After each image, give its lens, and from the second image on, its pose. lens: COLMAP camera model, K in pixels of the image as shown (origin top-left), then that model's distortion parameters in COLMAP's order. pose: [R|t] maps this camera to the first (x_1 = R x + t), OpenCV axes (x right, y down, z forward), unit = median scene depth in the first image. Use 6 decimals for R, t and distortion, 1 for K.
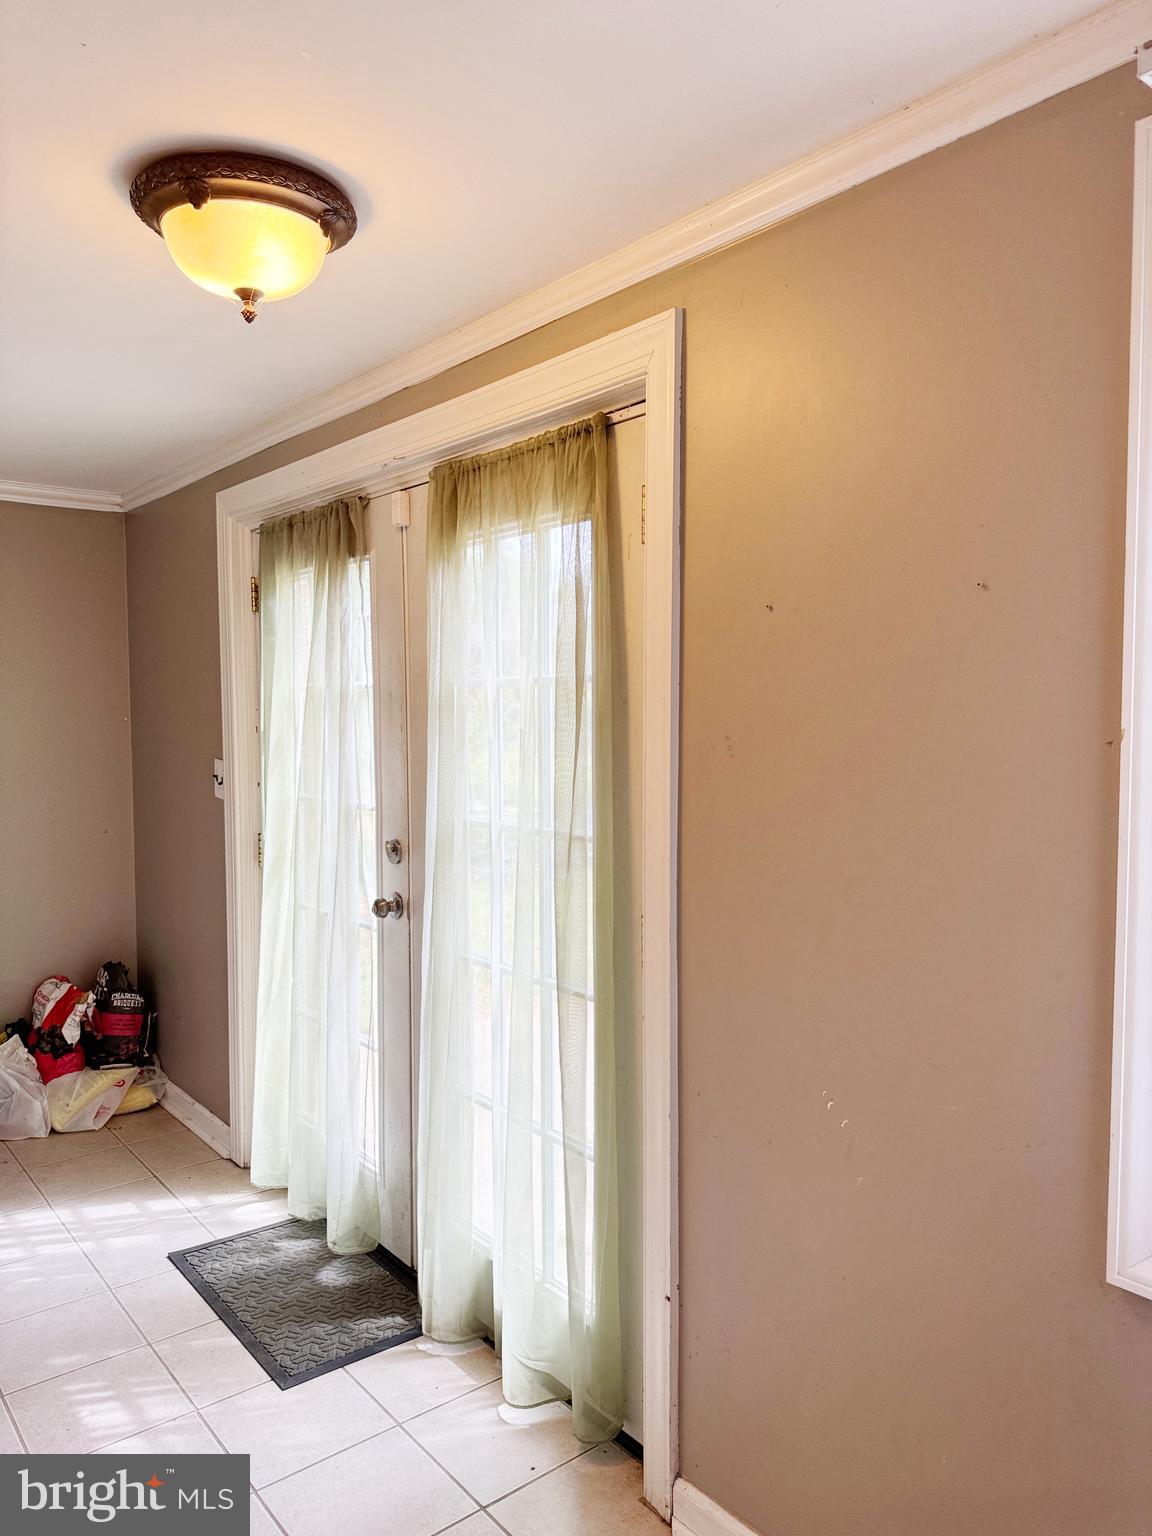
lens RADIAL K [[1077.7, 0, 575.8], [0, 1077.7, 762.1], [0, 0, 1]] dist [0.137794, -0.190651]
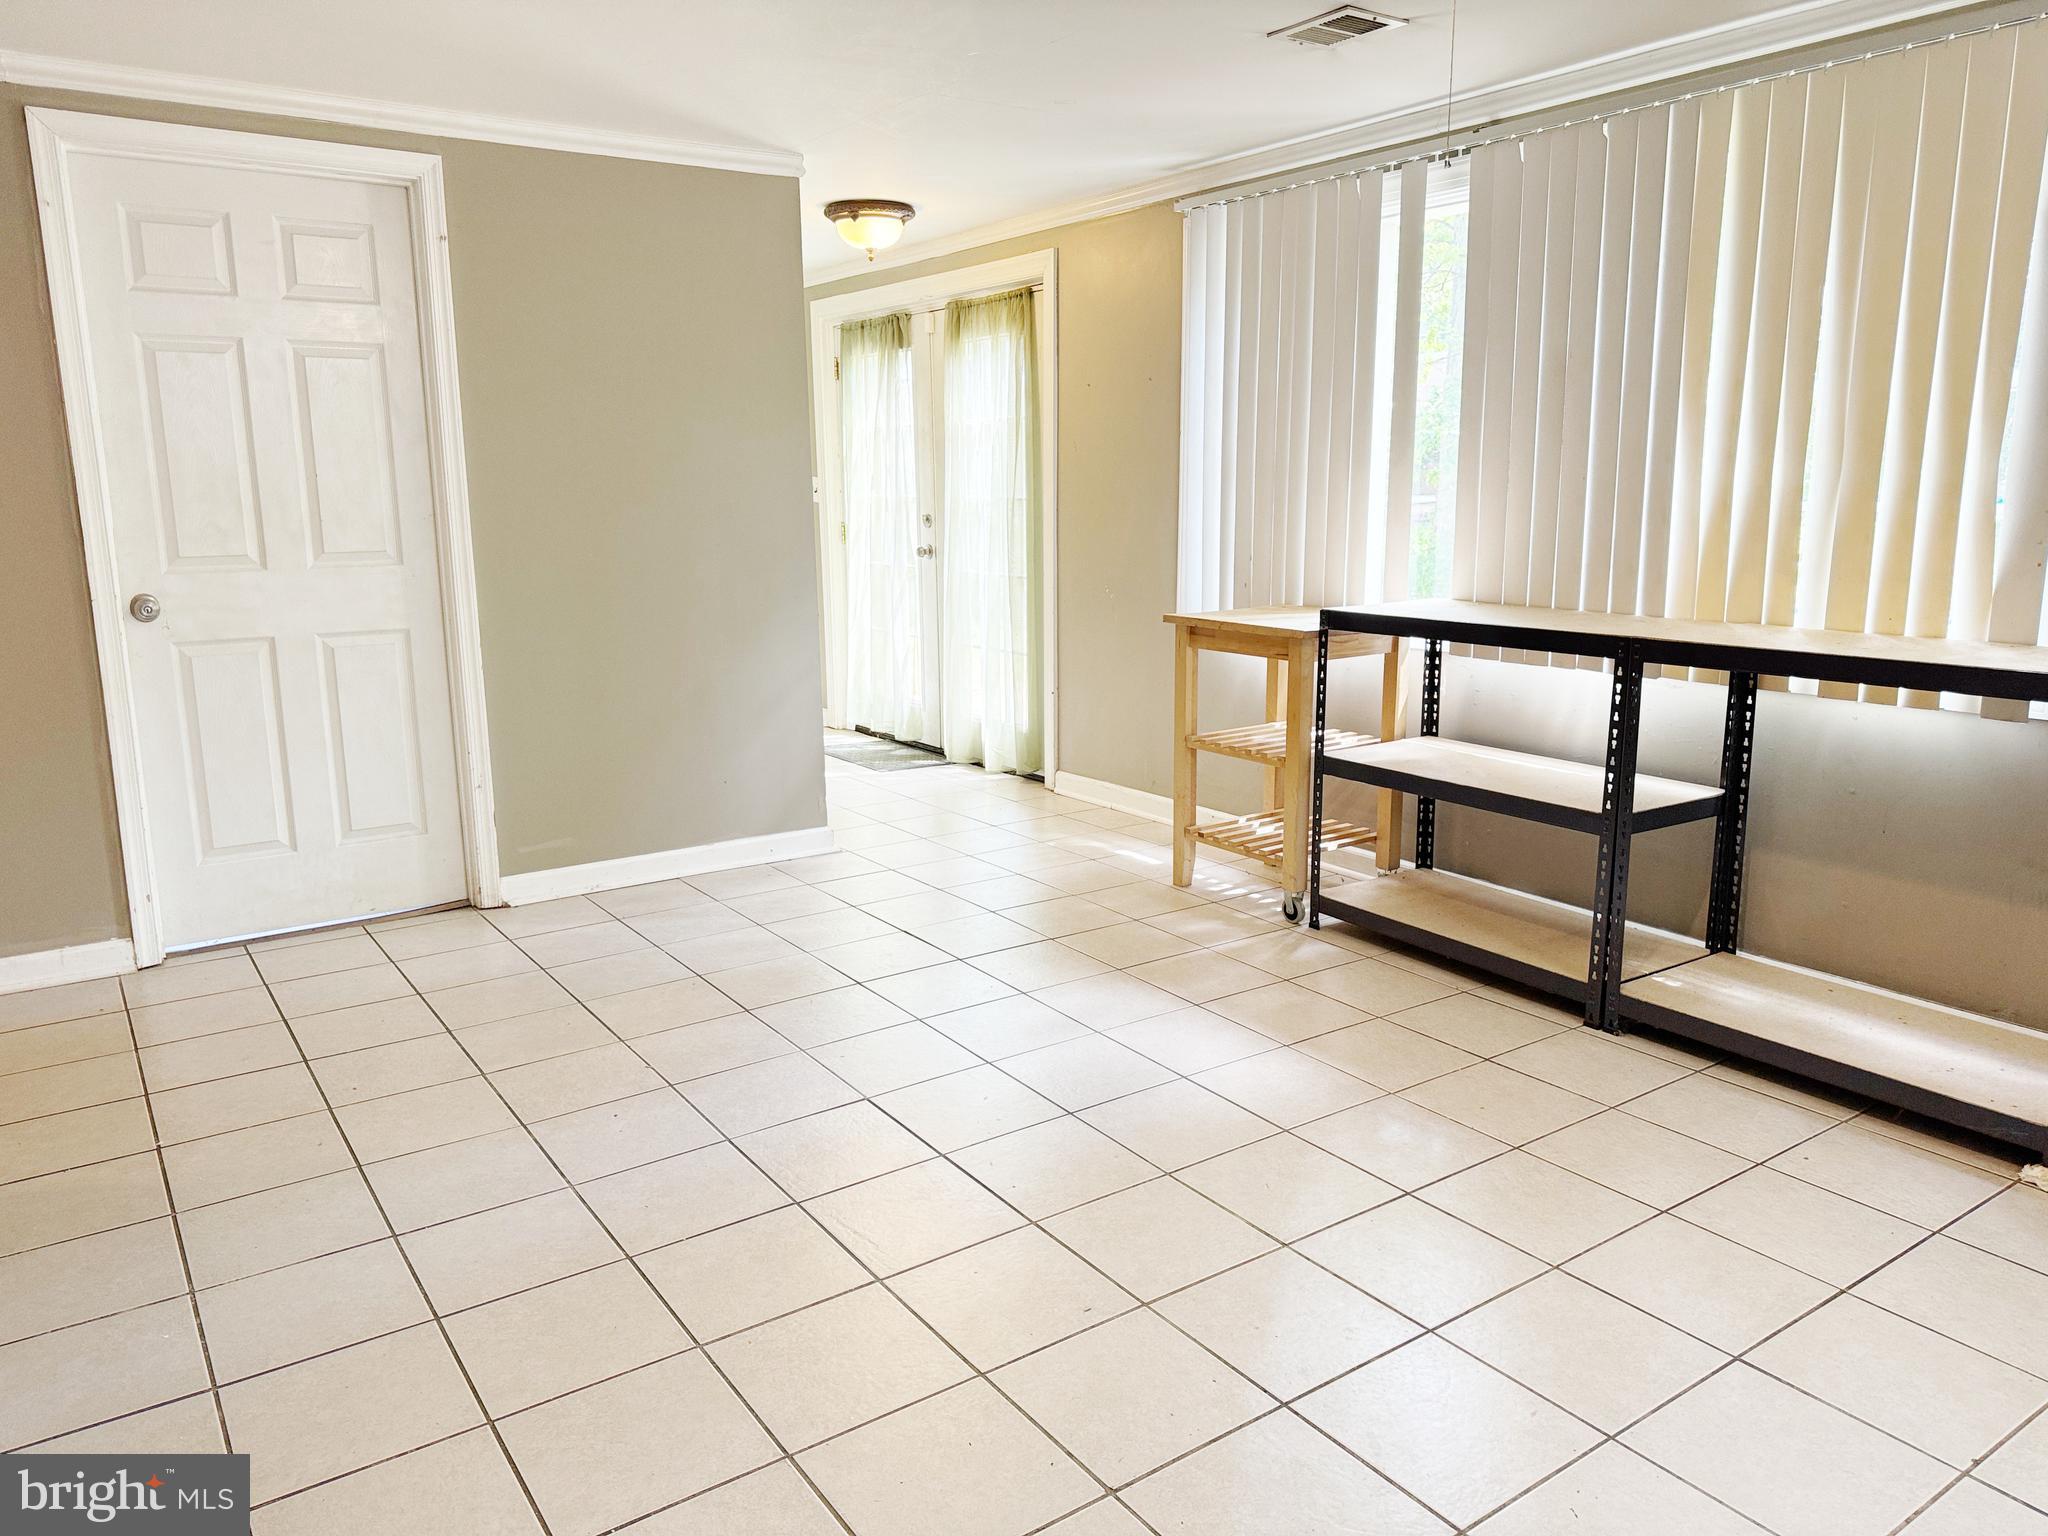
lens RADIAL K [[1437.0, 0, 1032.9], [0, 1437.0, 769.7], [0, 0, 1]] dist [0.137794, -0.190651]
pose [[0.997296, 0.014009, -0.072143, 0.192844], [-0.003559, 0.989718, 0.142987, 0.153876], [0.073404, -0.142344, 0.987092, -1.464043]]
